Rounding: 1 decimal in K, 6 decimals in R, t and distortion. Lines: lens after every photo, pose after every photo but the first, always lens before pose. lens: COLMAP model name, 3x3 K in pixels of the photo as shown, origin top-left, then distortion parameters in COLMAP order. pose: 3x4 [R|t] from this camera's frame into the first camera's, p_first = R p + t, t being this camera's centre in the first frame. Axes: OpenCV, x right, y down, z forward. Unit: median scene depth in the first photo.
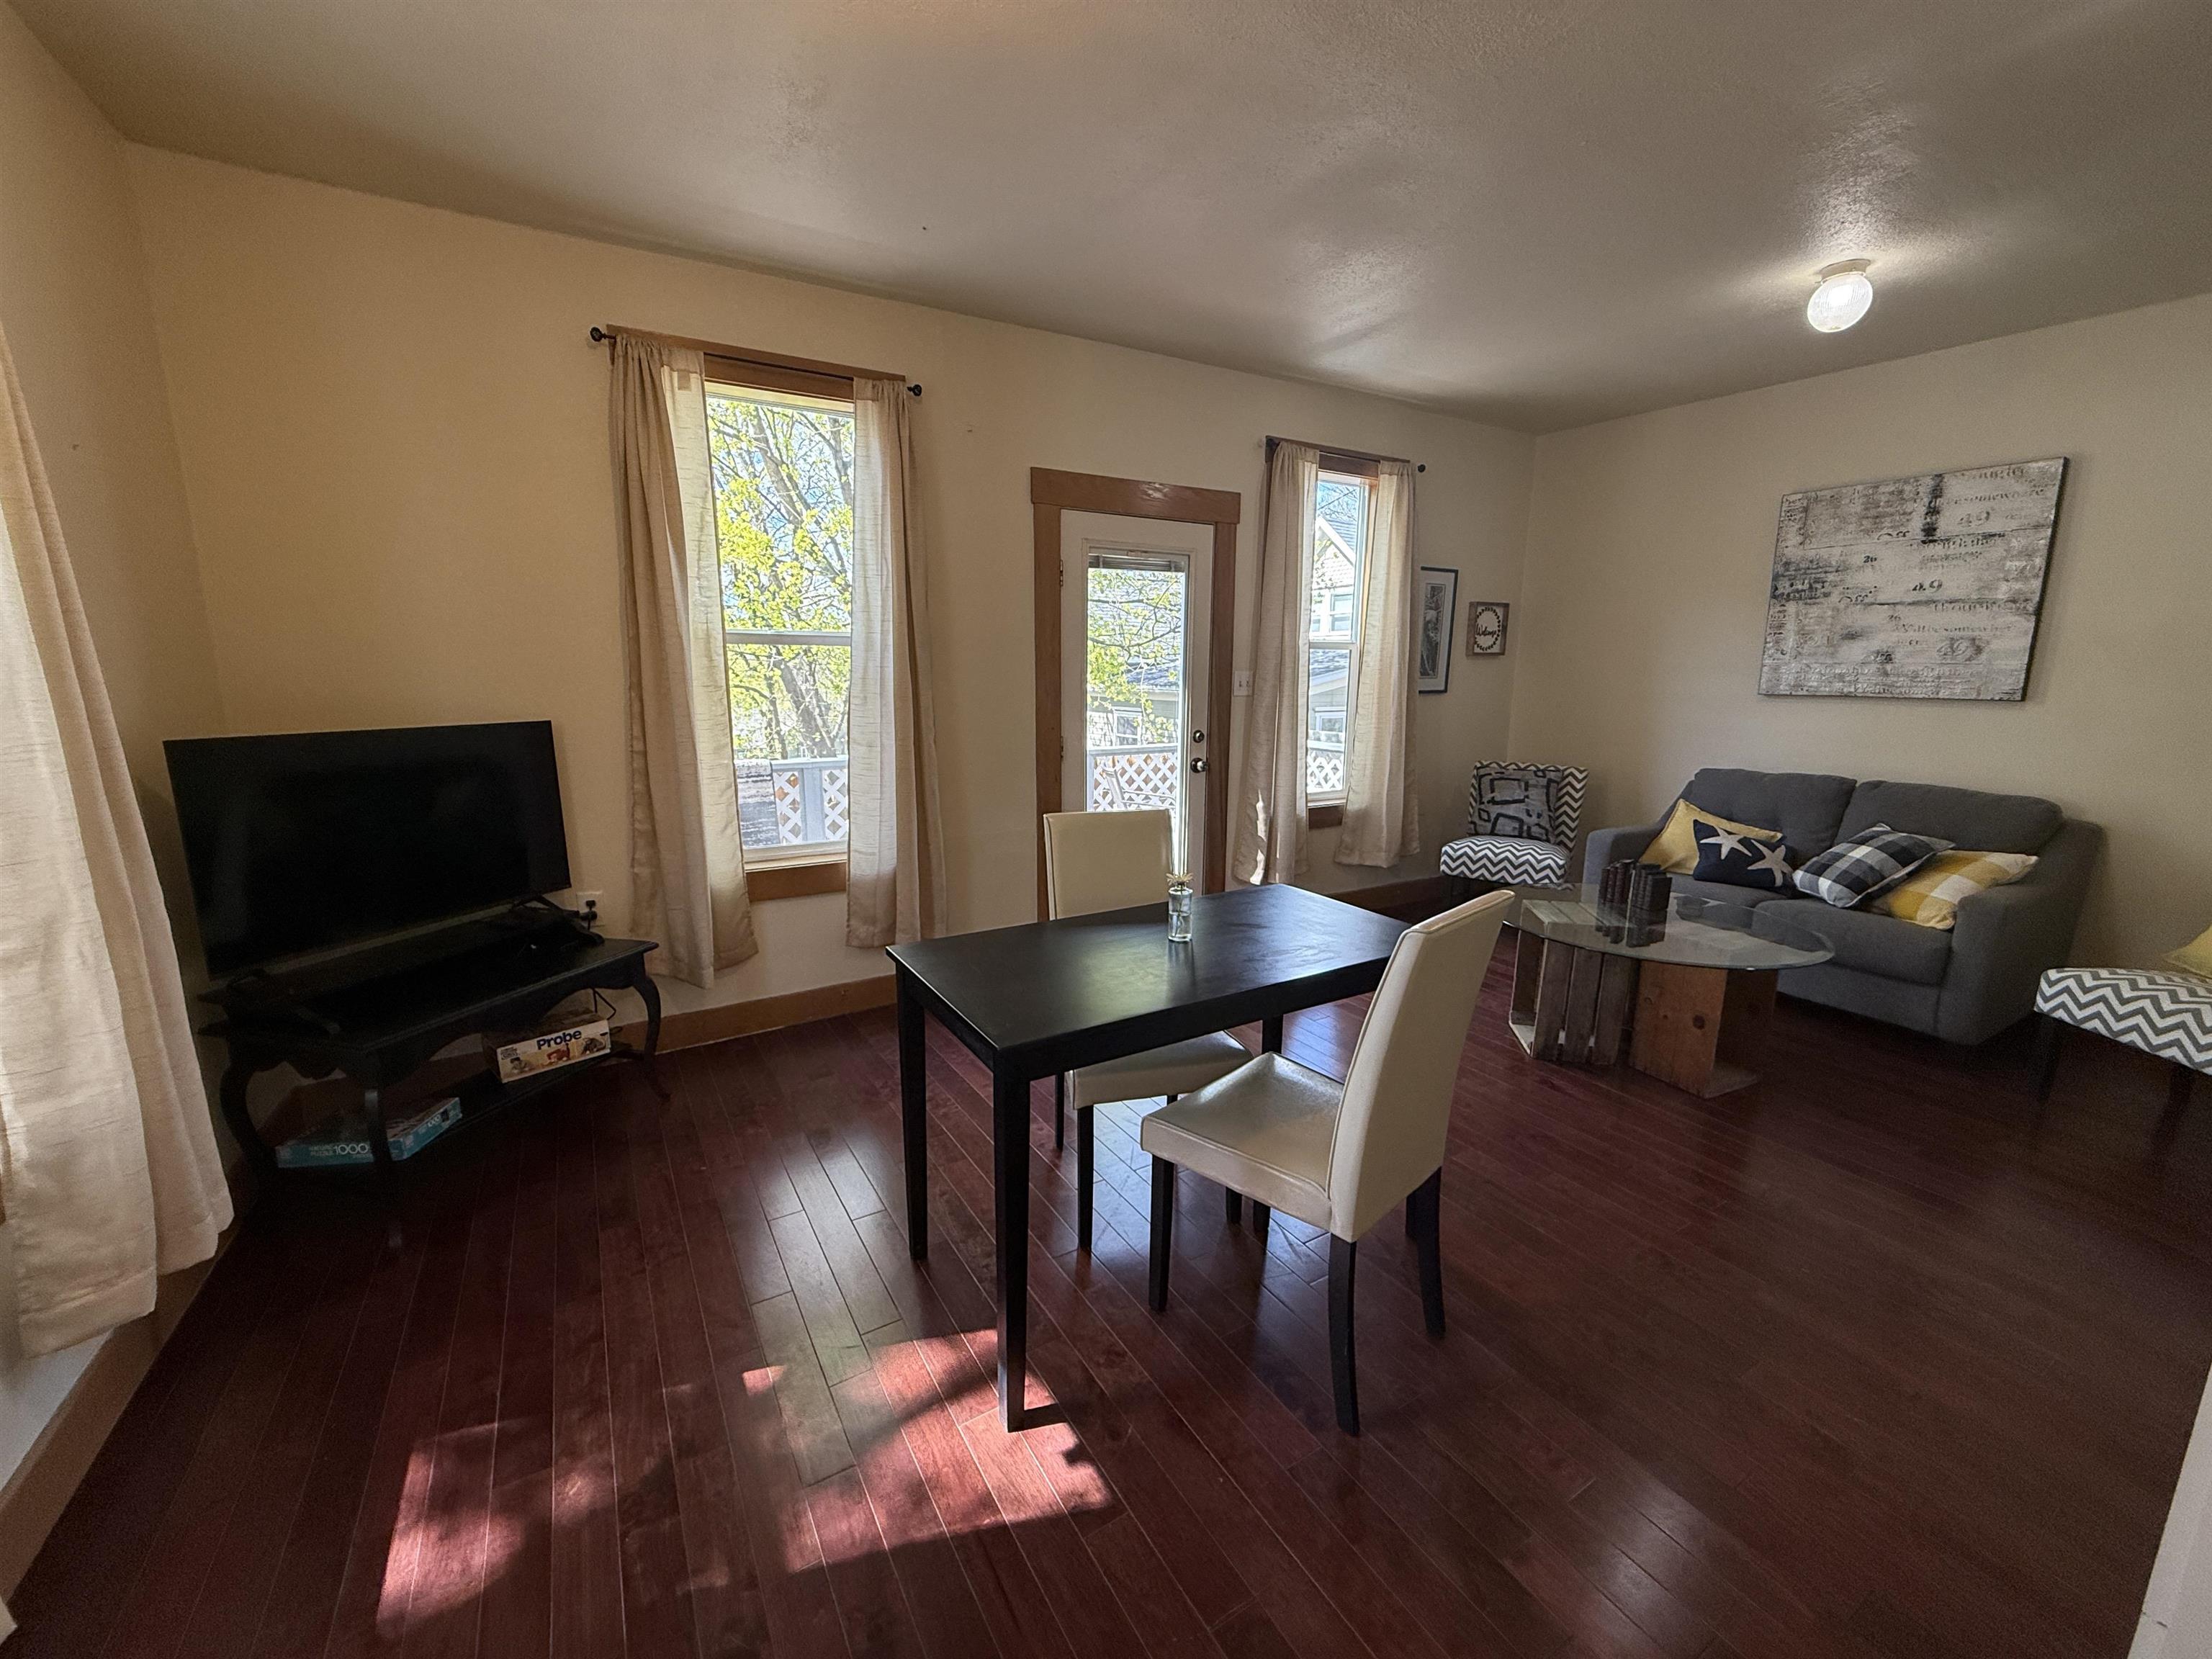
lens RADIAL K [[885.2, 0, 1096.5], [0, 885.2, 831.7], [0, 0, 1]] dist [-0.001548, 0.000765]
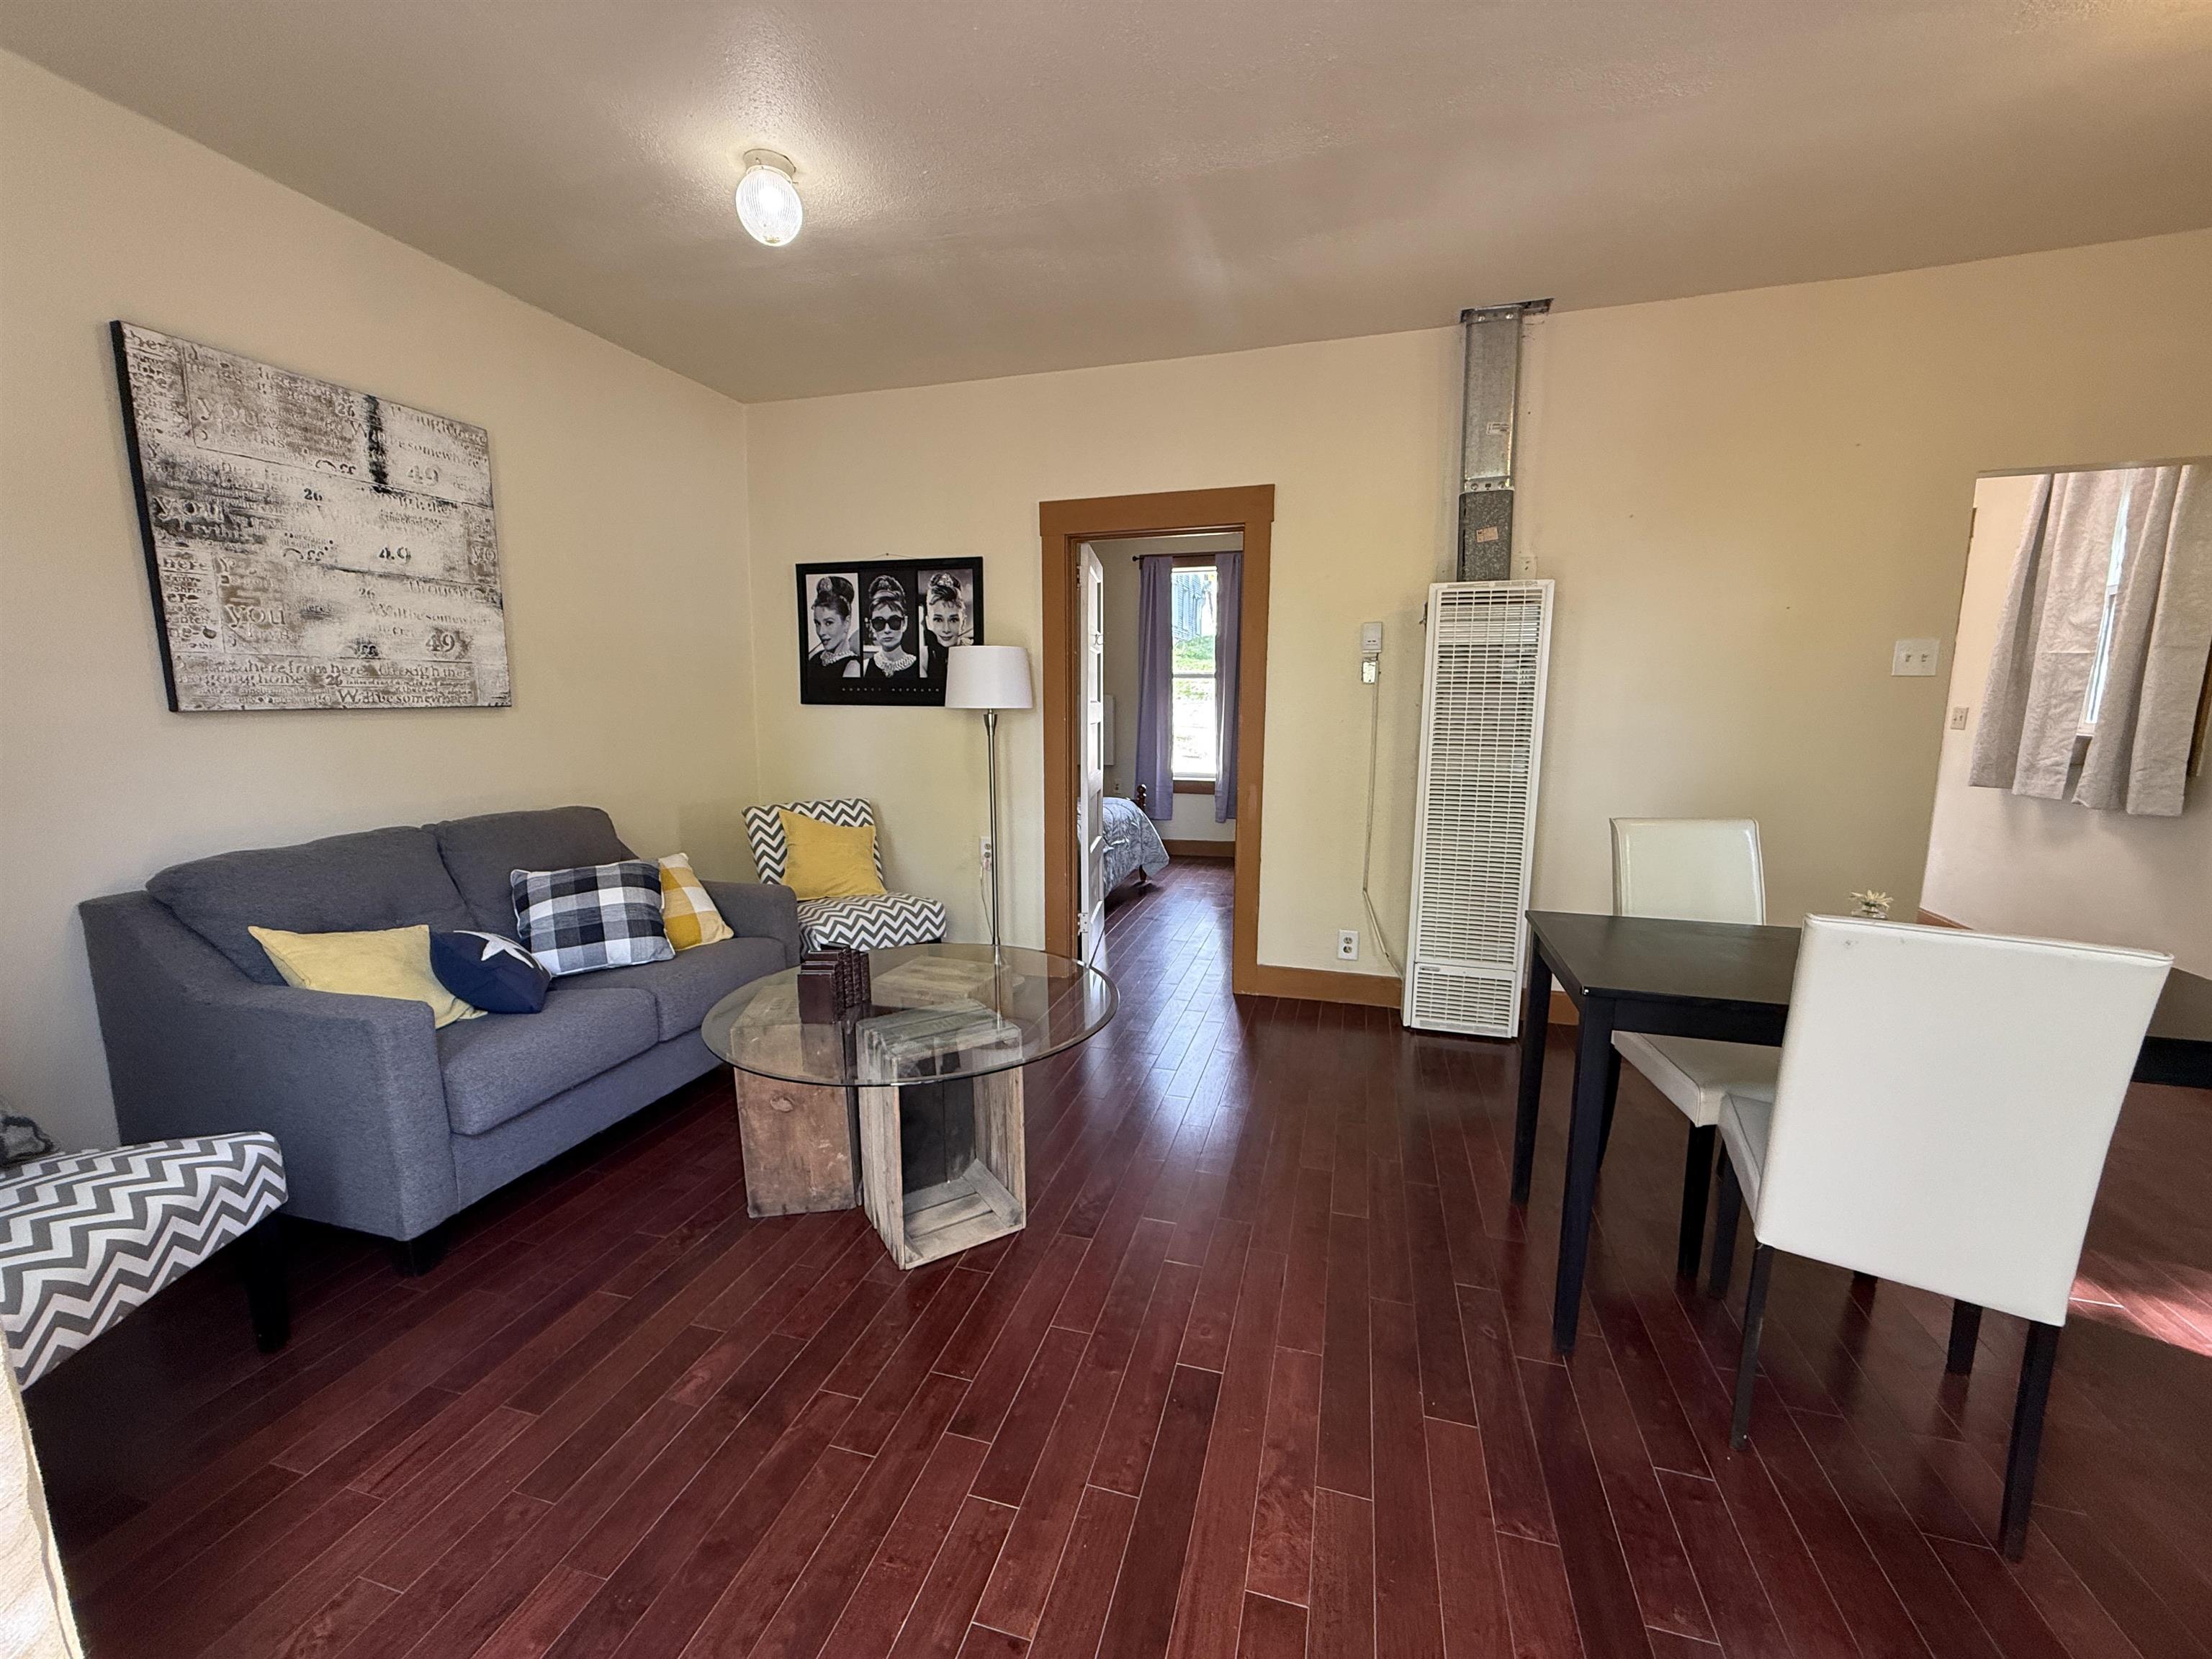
lens RADIAL K [[885.2, 0, 1090.2], [0, 885.2, 833.3], [0, 0, 1]] dist [-0.001548, 0.000765]
pose [[-0.675347, -0.113057, 0.728783, -0.004306], [0.140082, 0.950526, 0.277267, -0.174030], [-0.724074, 0.289341, -0.626098, 1.067453]]
